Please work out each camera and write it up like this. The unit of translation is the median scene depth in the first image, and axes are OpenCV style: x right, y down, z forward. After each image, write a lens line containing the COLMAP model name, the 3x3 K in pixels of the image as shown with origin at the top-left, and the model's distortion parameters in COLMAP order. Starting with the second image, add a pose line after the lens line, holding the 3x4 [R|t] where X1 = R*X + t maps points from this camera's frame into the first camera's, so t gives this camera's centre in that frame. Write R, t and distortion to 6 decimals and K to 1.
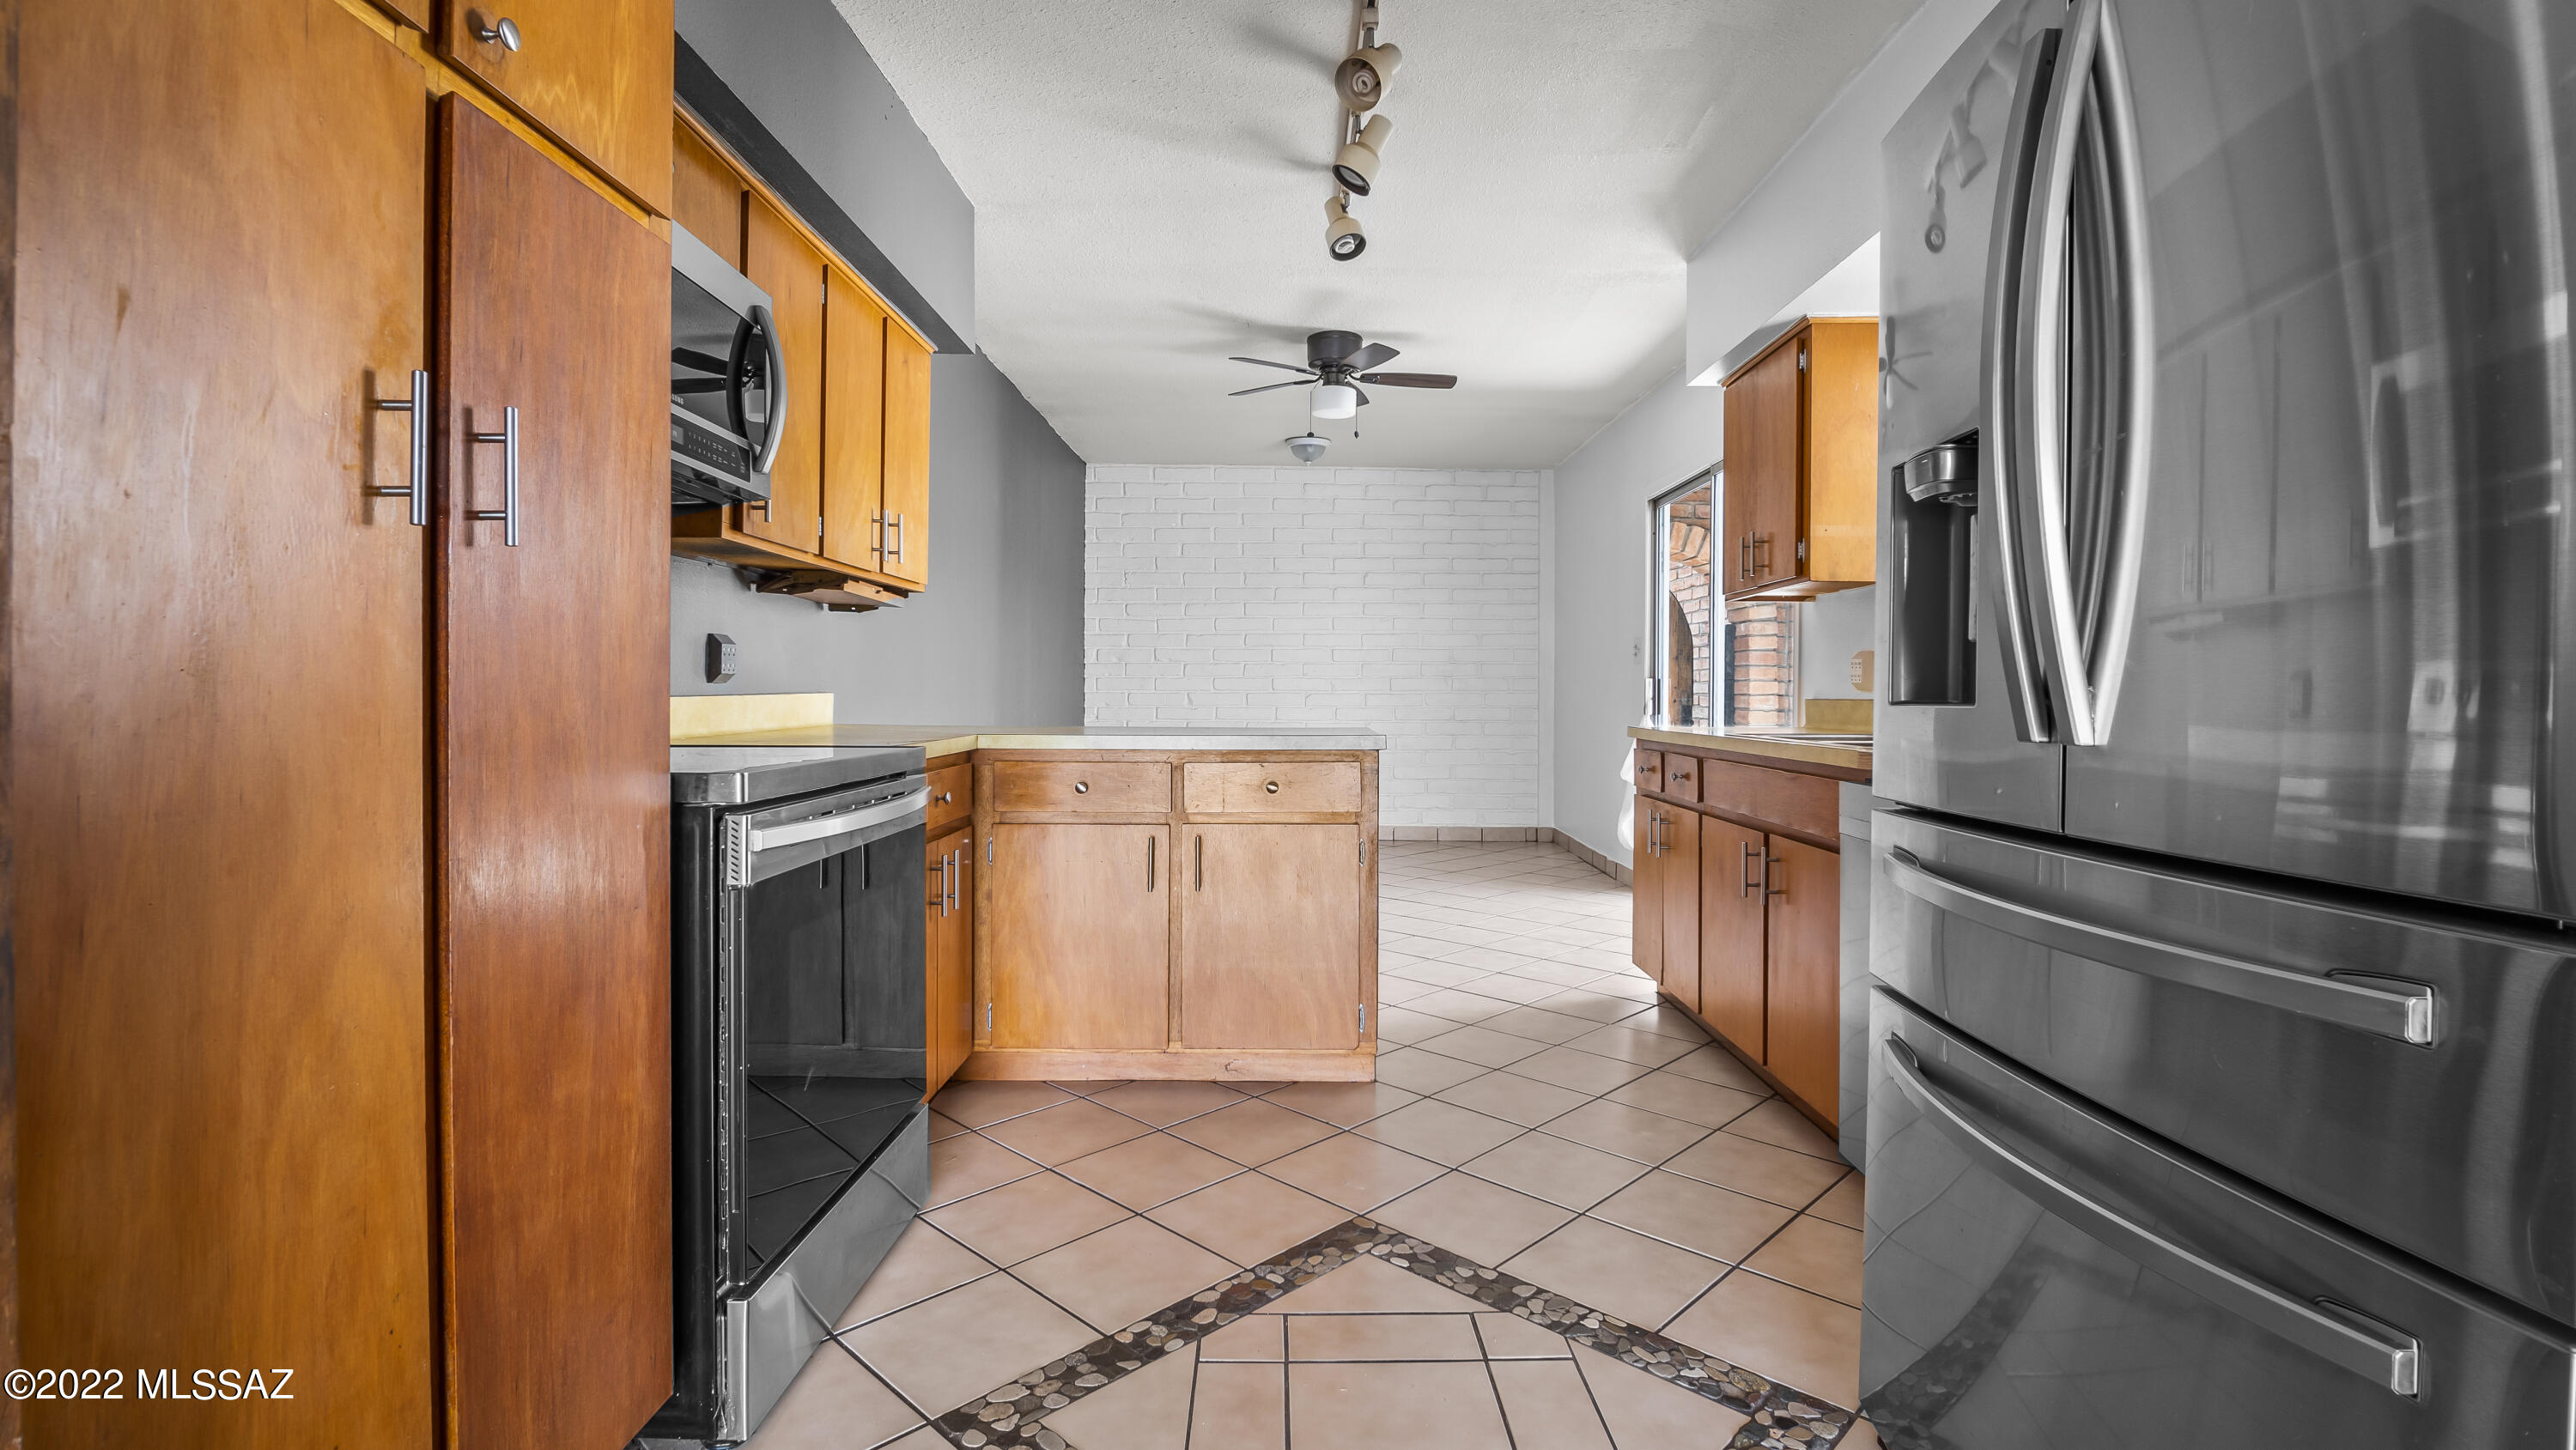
lens RADIAL K [[1171.2, 0, 1291.5], [0, 1171.2, 704.3], [0, 0, 1]] dist [-0.012798, -0.004941]
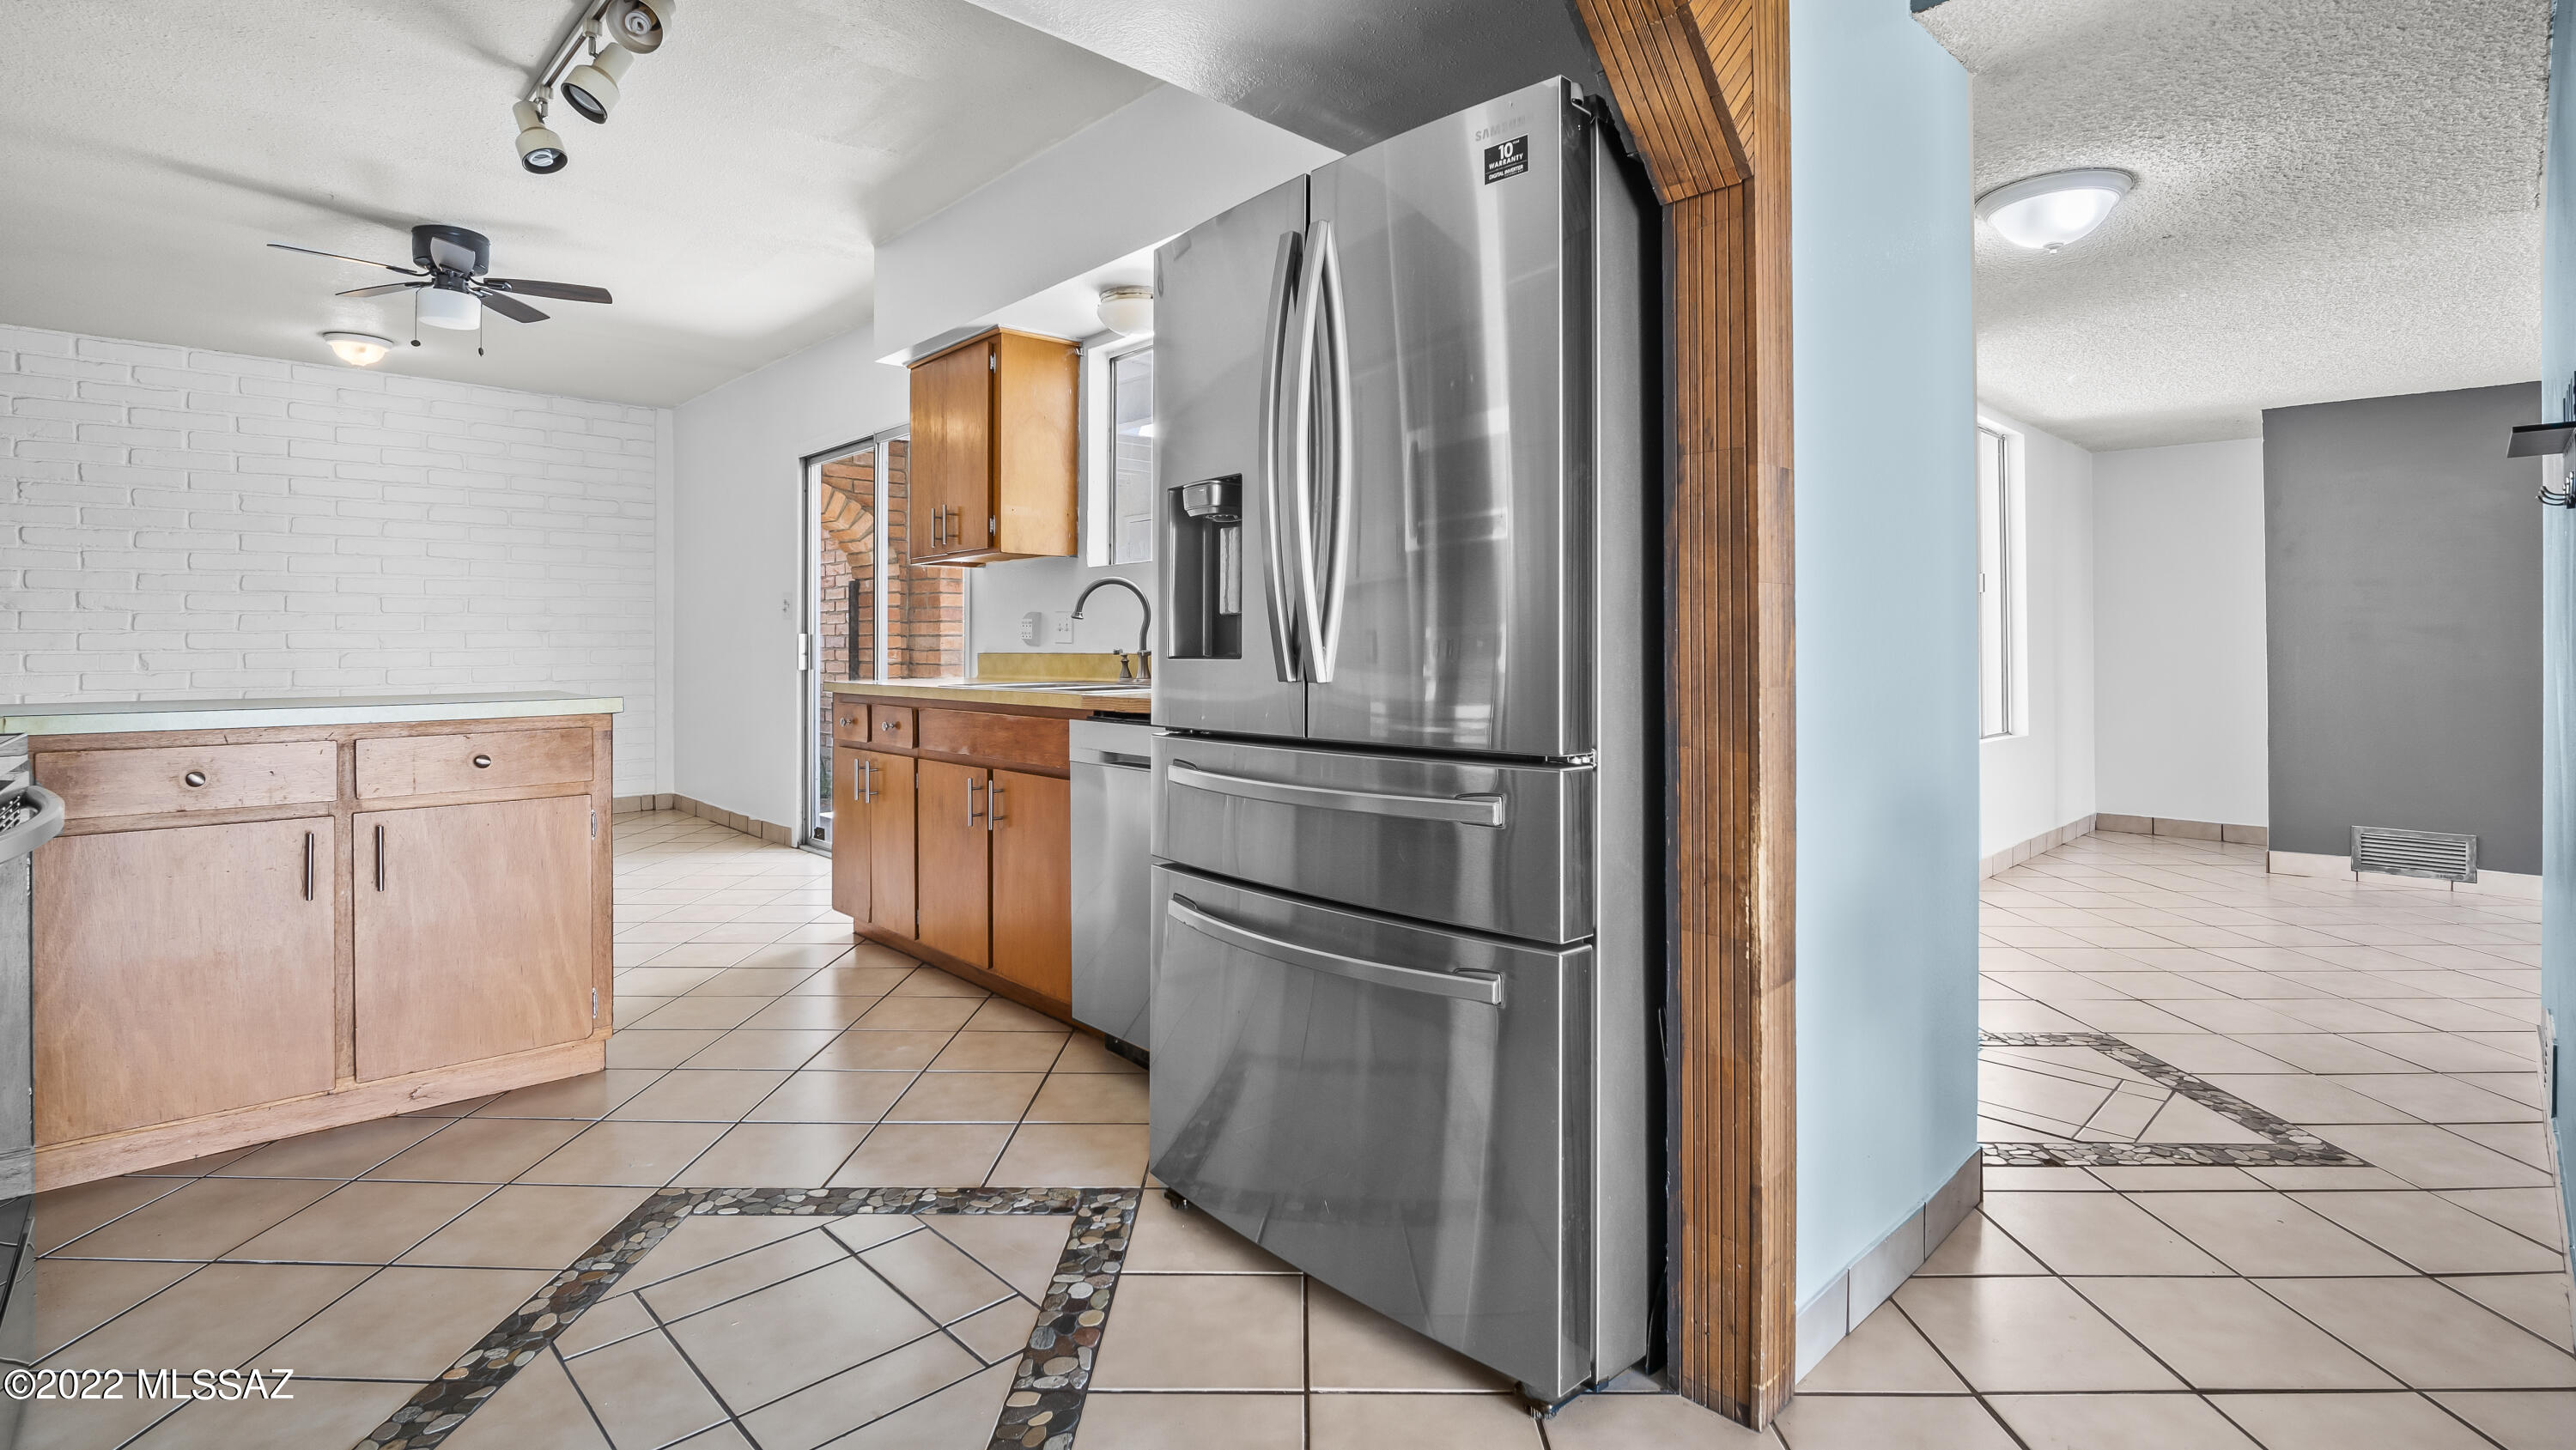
lens RADIAL K [[1205.2, 0, 1292.2], [0, 1205.2, 650.0], [0, 0, 1]] dist [-0.012203, -0.000369]
pose [[0.719643, -0.009639, 0.694277, -0.204214], [0.013473, 0.999909, -0.000083, -0.004399], [-0.694213, 0.009414, 0.719708, -0.074526]]
